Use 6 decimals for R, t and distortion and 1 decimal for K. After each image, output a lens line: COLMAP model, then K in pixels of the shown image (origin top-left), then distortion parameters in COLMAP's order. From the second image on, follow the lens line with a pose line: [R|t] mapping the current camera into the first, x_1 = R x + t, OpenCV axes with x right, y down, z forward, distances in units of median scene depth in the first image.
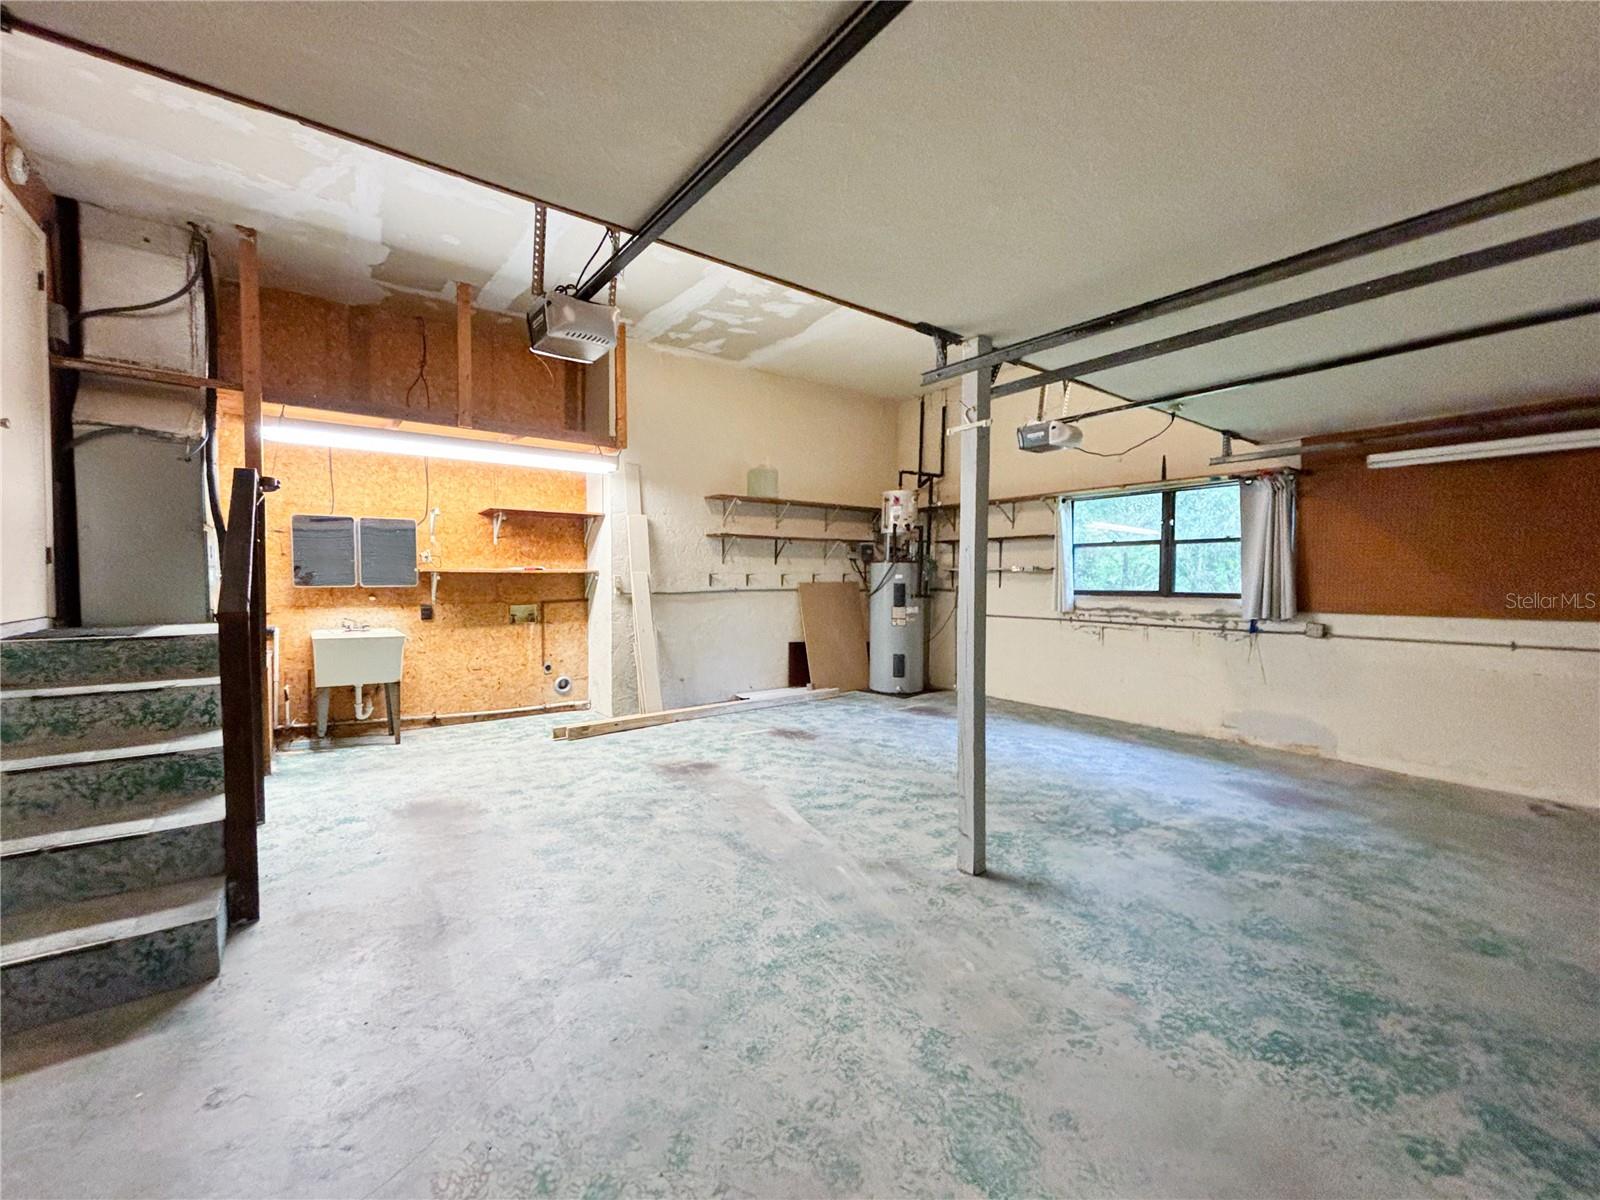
lens RADIAL K [[650.7, 0, 800.0], [0, 650.7, 600.0], [0, 0, 1]] dist [0.000309, -0.000095]
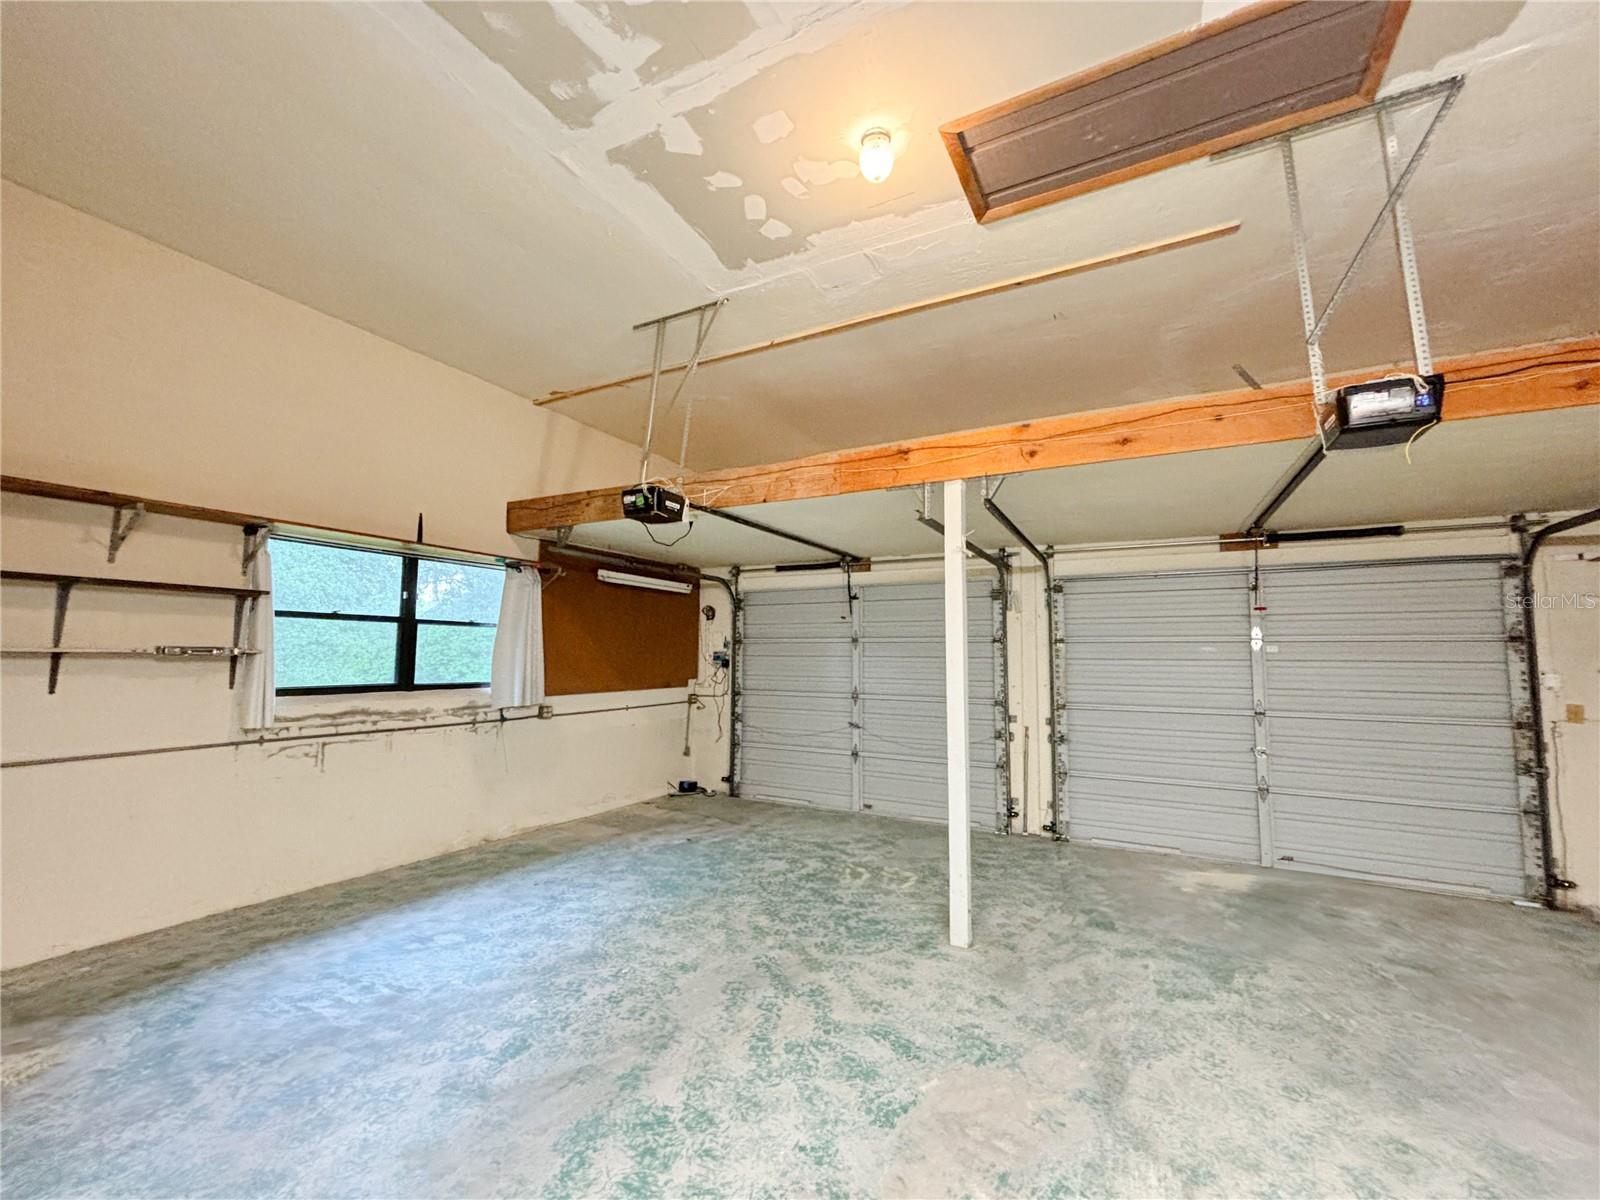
lens RADIAL K [[650.7, 0, 800.0], [0, 650.7, 600.0], [0, 0, 1]] dist [0.000309, -0.000095]
pose [[-0.414140, 0.069498, 0.907556, -0.382521], [0.018187, 0.997514, -0.068088, -0.056457], [-0.910032, -0.011692, -0.414374, 0.981689]]
